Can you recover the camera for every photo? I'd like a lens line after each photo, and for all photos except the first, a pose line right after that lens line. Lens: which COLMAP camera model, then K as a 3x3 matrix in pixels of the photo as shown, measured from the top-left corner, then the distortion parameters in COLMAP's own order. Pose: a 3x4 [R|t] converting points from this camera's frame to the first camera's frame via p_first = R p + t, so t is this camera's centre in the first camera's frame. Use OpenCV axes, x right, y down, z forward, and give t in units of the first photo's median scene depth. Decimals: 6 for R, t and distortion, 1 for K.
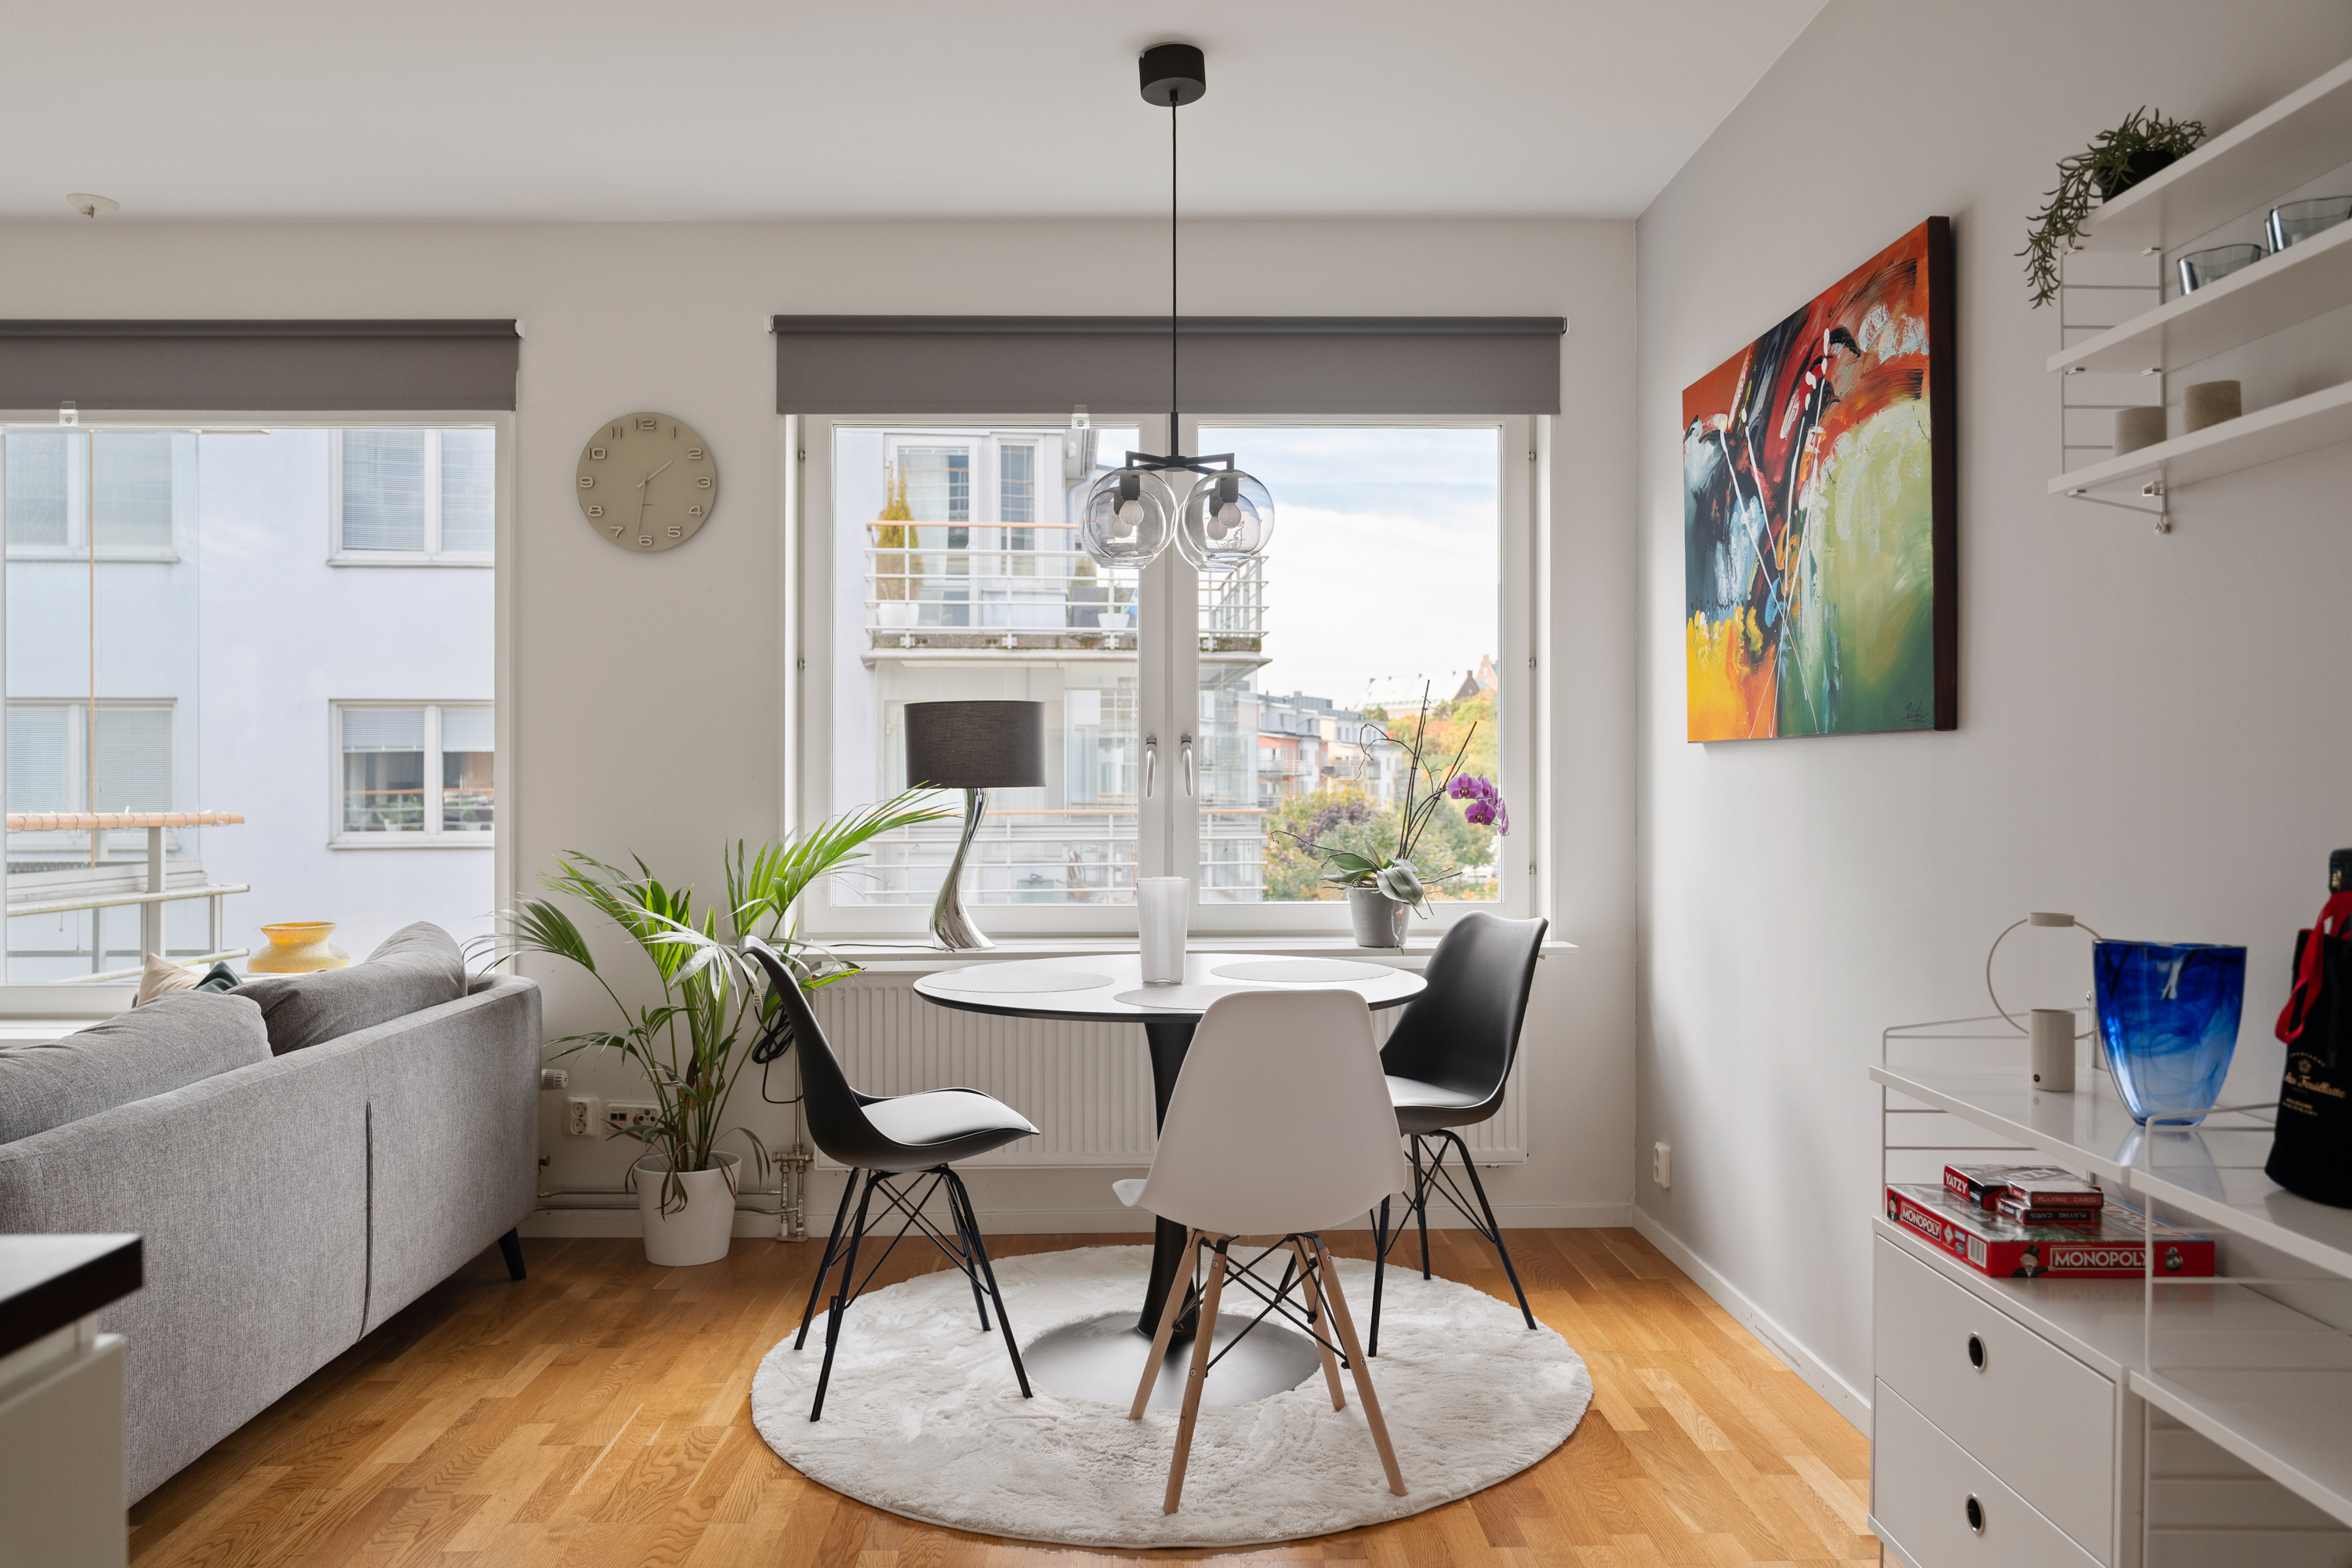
lens RADIAL K [[1698.1, 0, 1160.6], [0, 1698.1, 788.8], [0, 0, 1]] dist [0.007300, 0.000039]
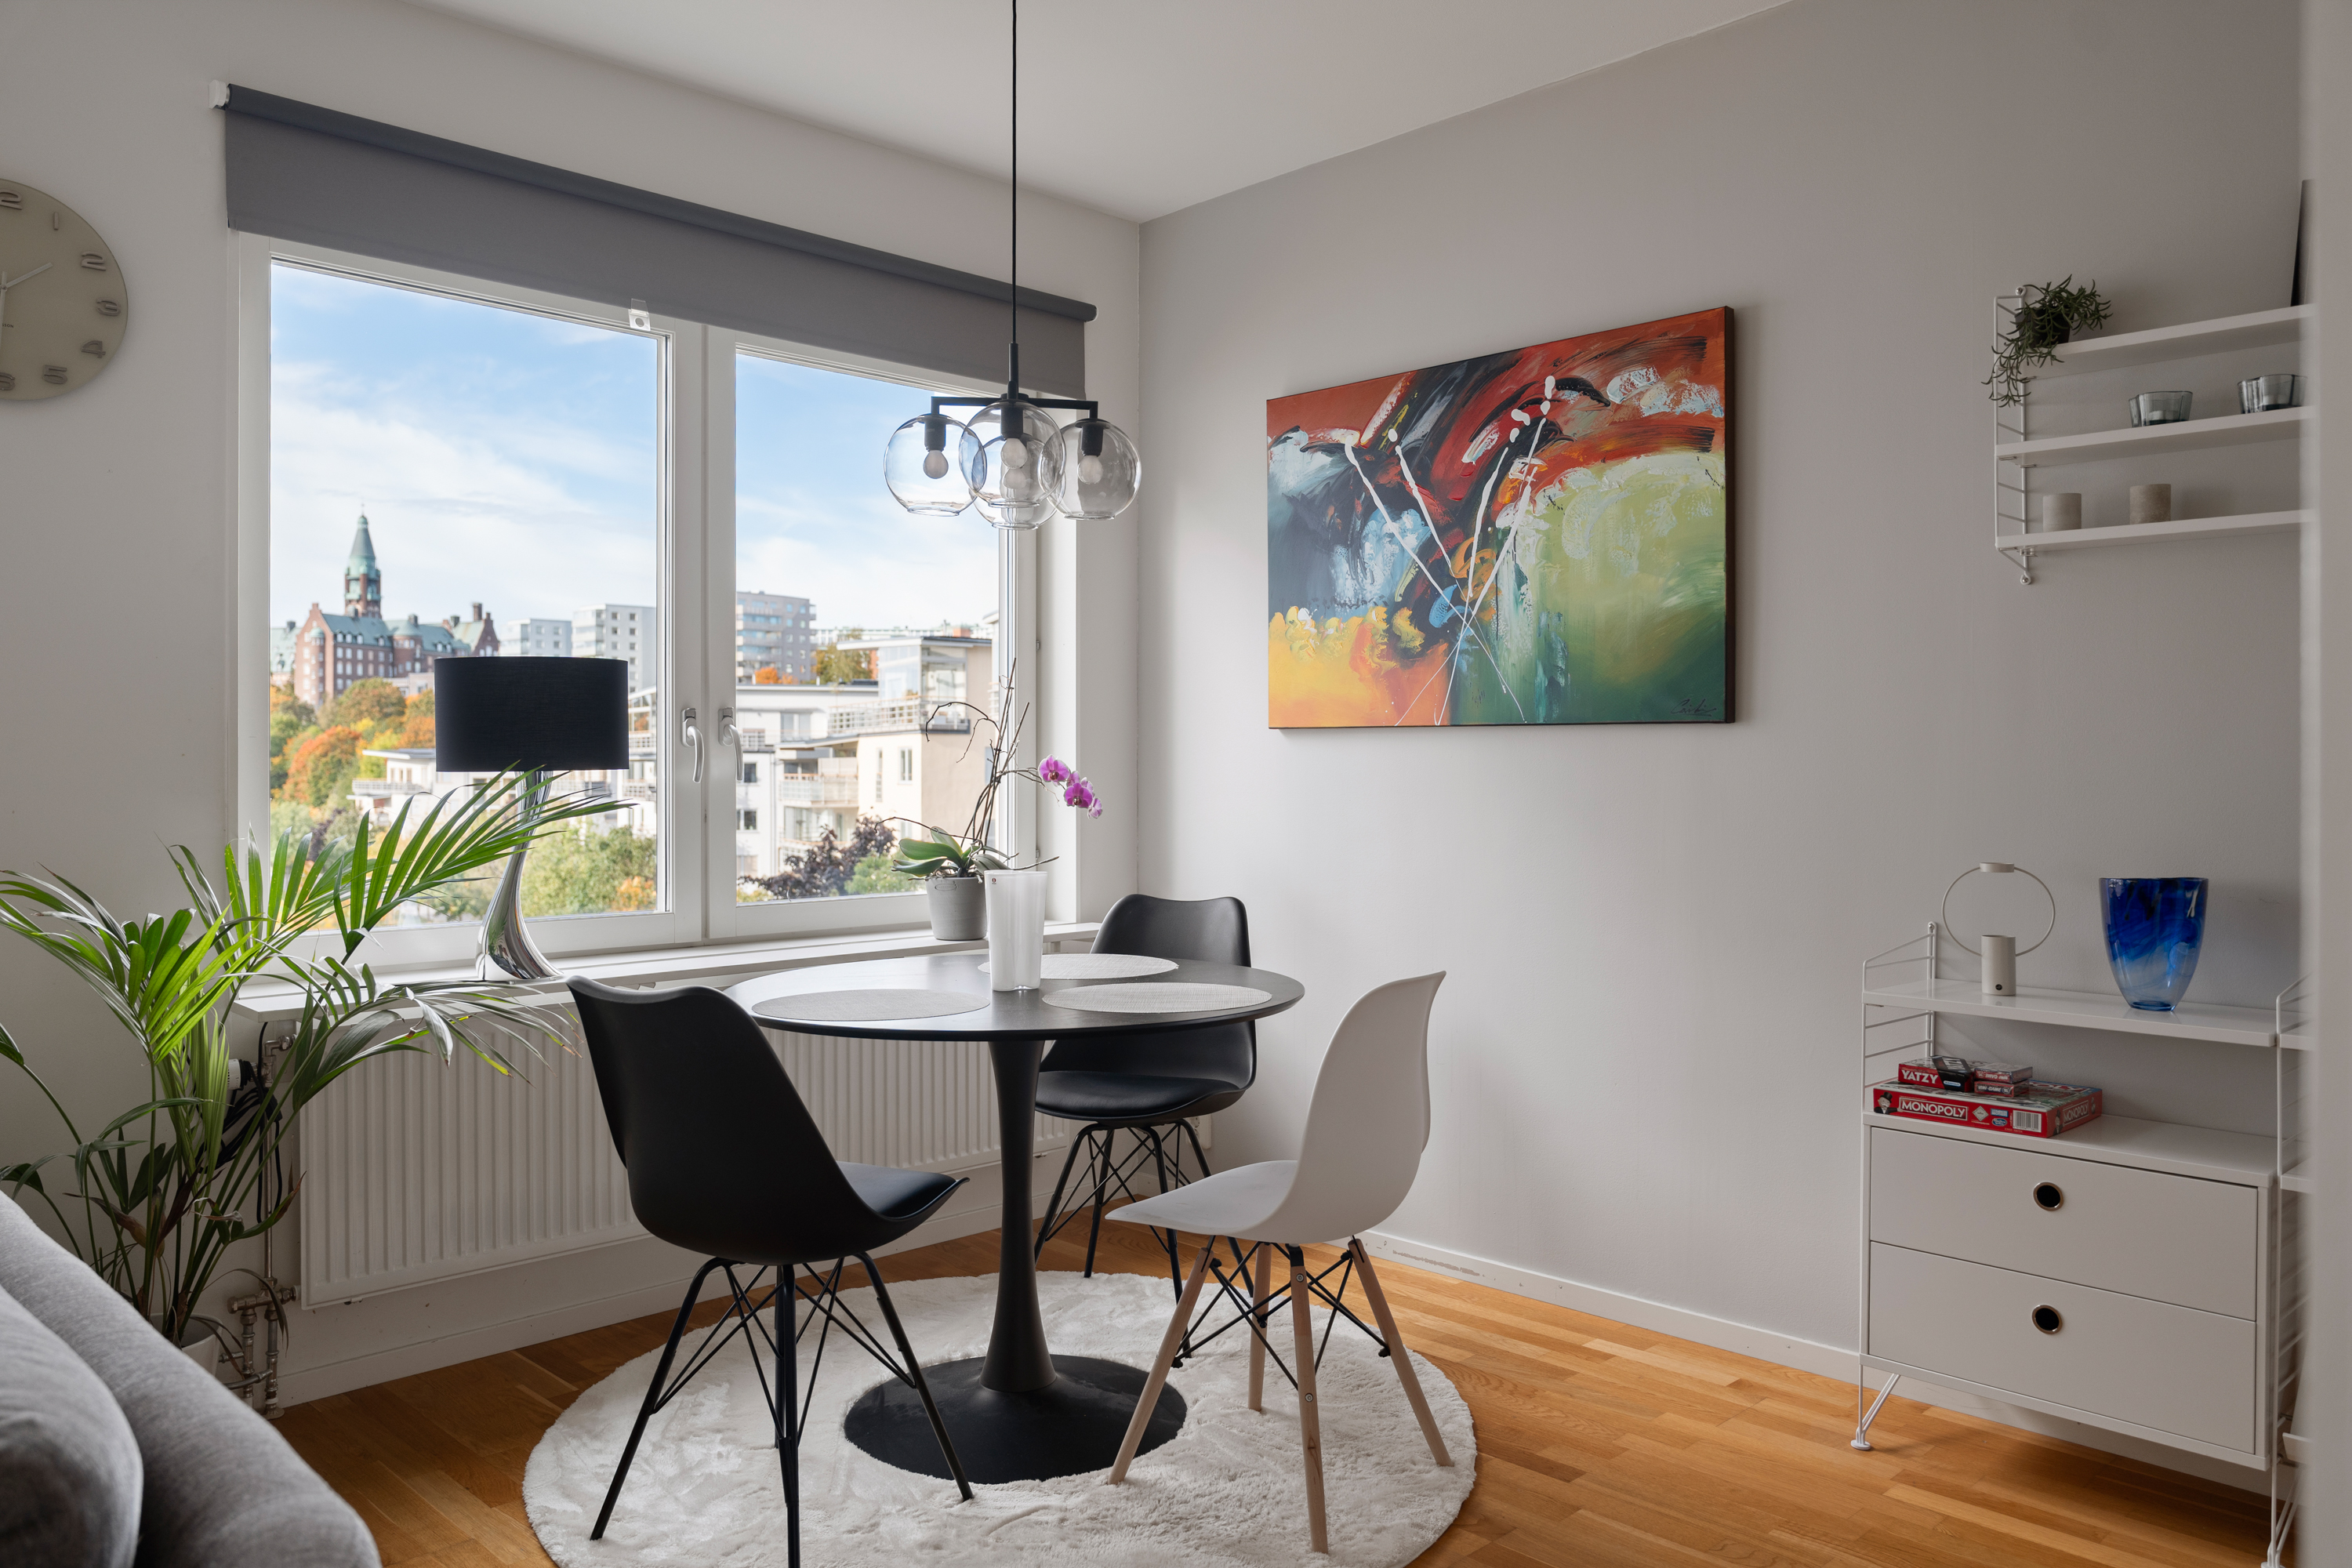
lens RADIAL K [[1698.1, 0, 1159.4], [0, 1698.1, 782.9], [0, 0, 1]] dist [0.007300, 0.000039]
pose [[0.721740, -0.005733, 0.692141, -0.519498], [0.002154, 0.999979, 0.006037, 0.000793], [-0.692161, -0.002866, 0.721737, 0.293268]]
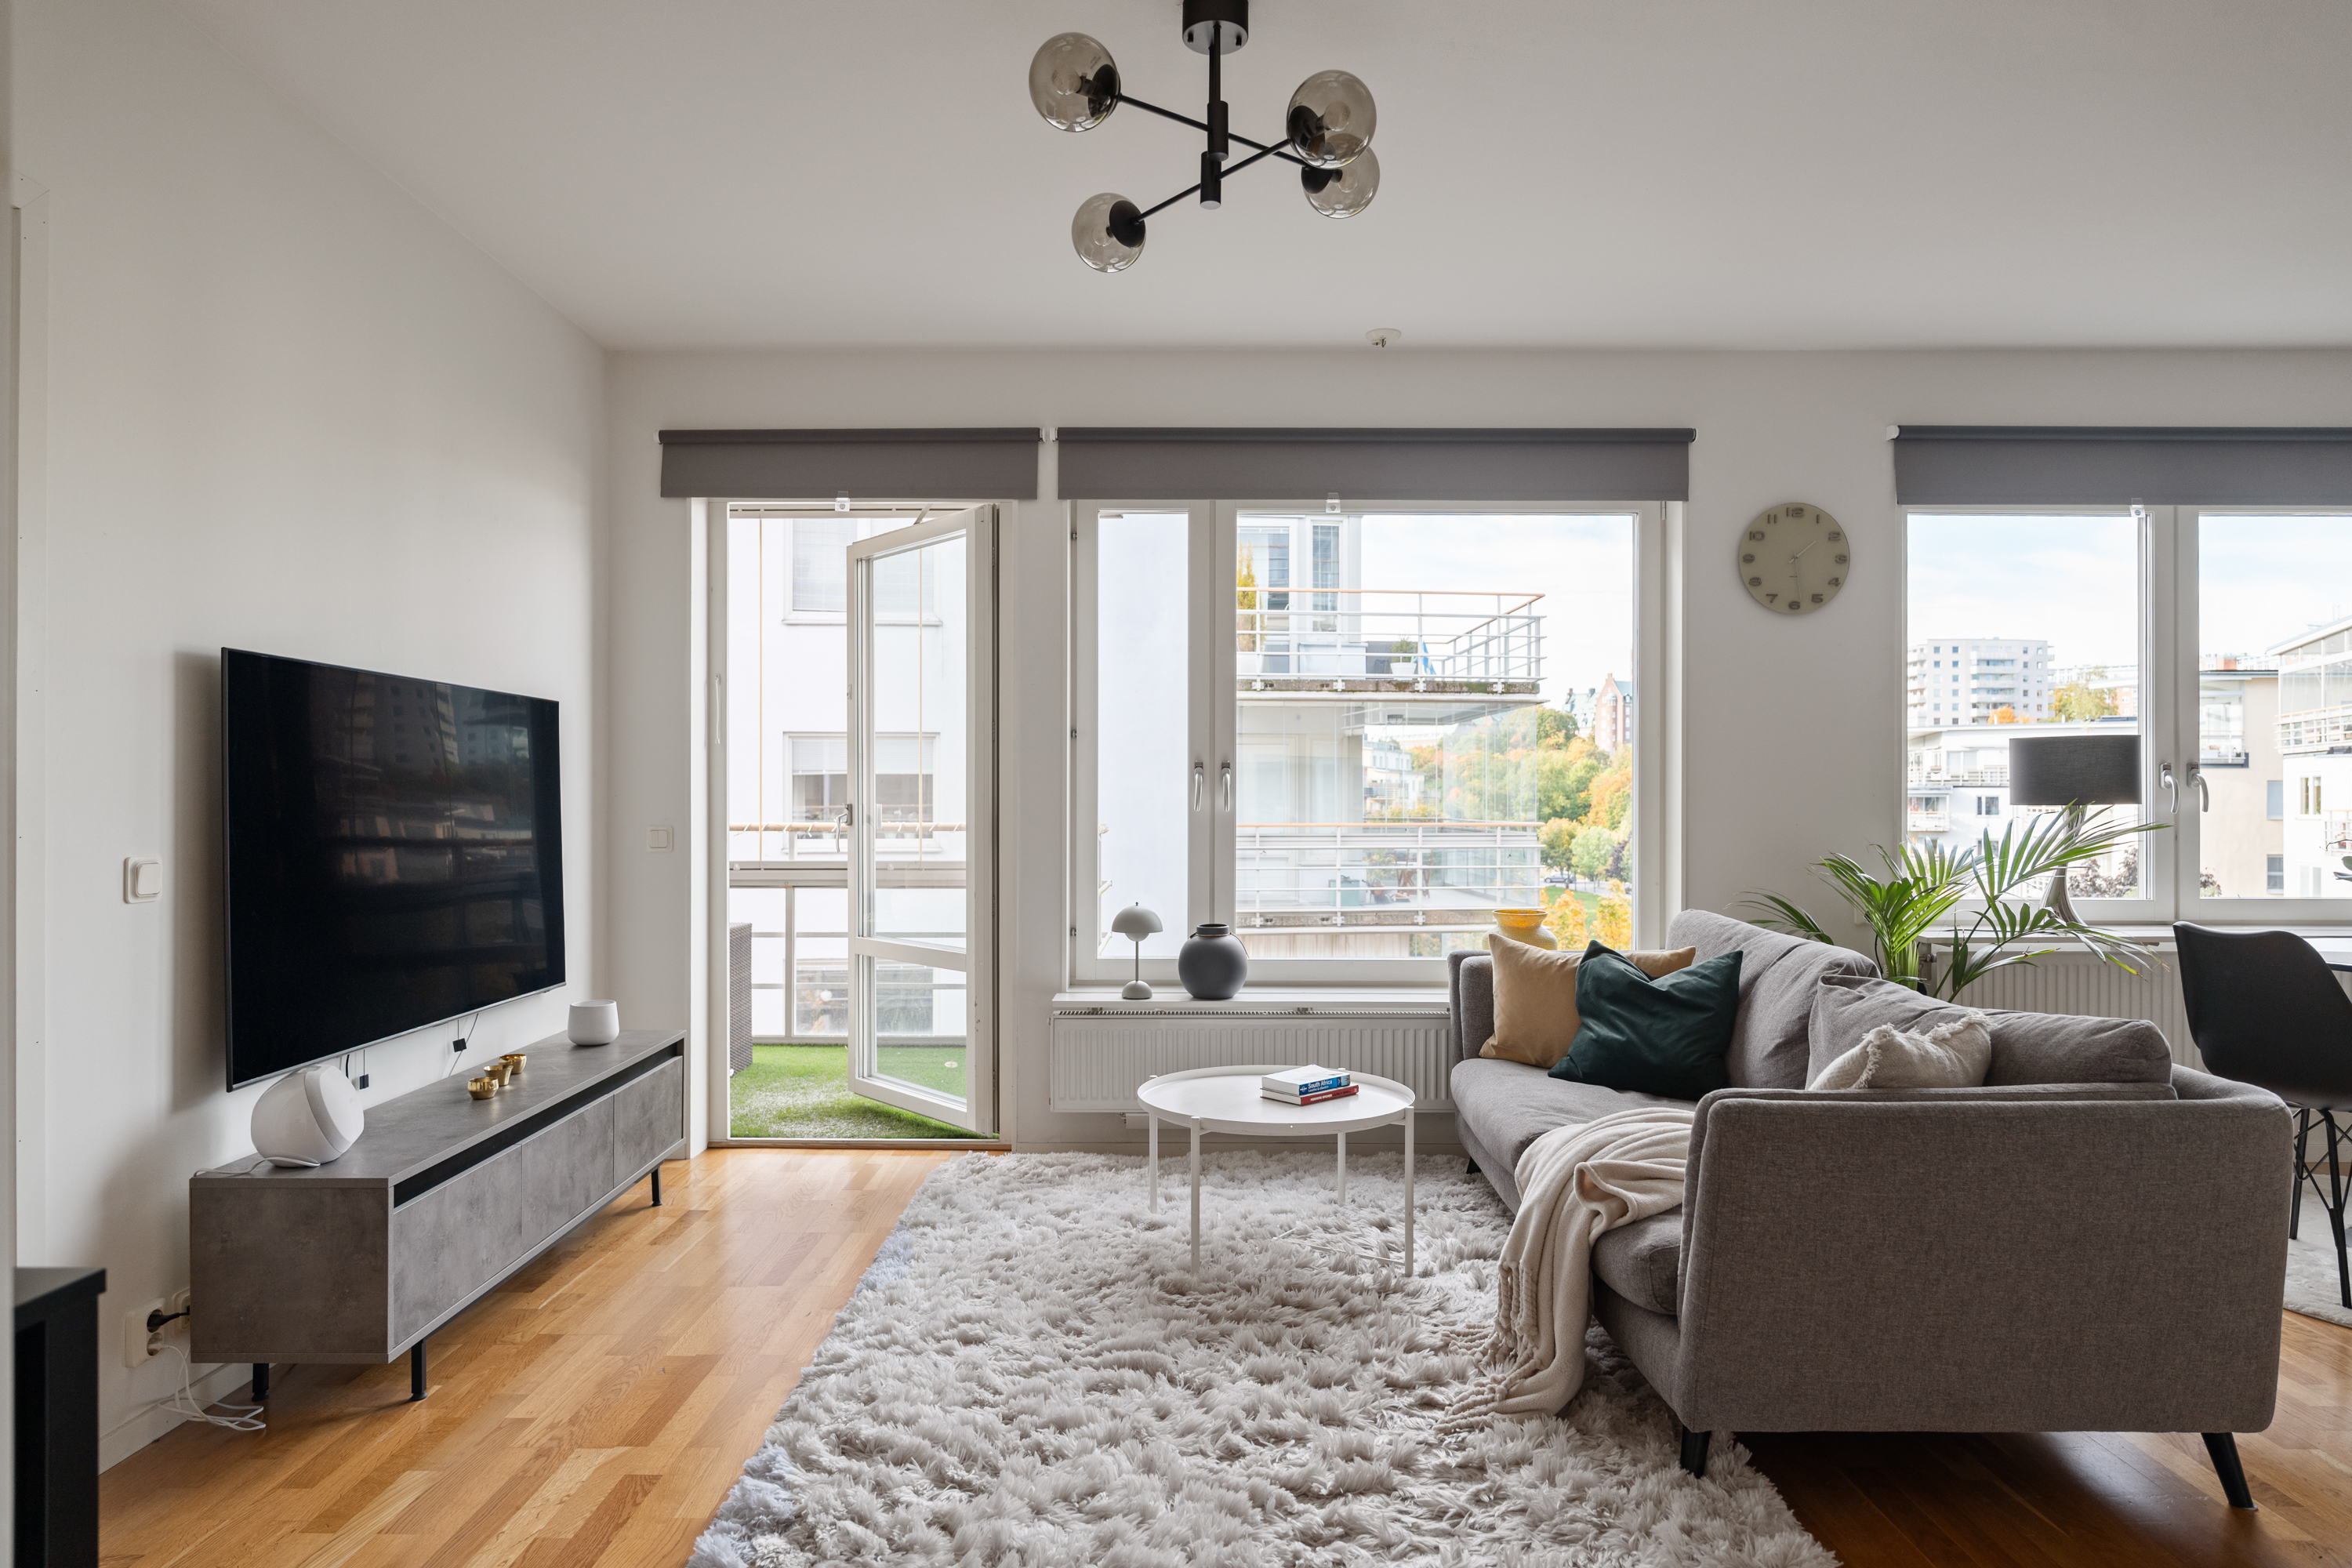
lens RADIAL K [[1391.1, 0, 1166.5], [0, 1391.1, 791.5], [0, 0, 1]] dist [-0.034490, -0.000282]
pose [[0.999870, 0.001309, -0.016046, -0.896751], [-0.001475, 0.999945, -0.010364, 0.000994], [0.016032, 0.010386, 0.999818, -0.014317]]
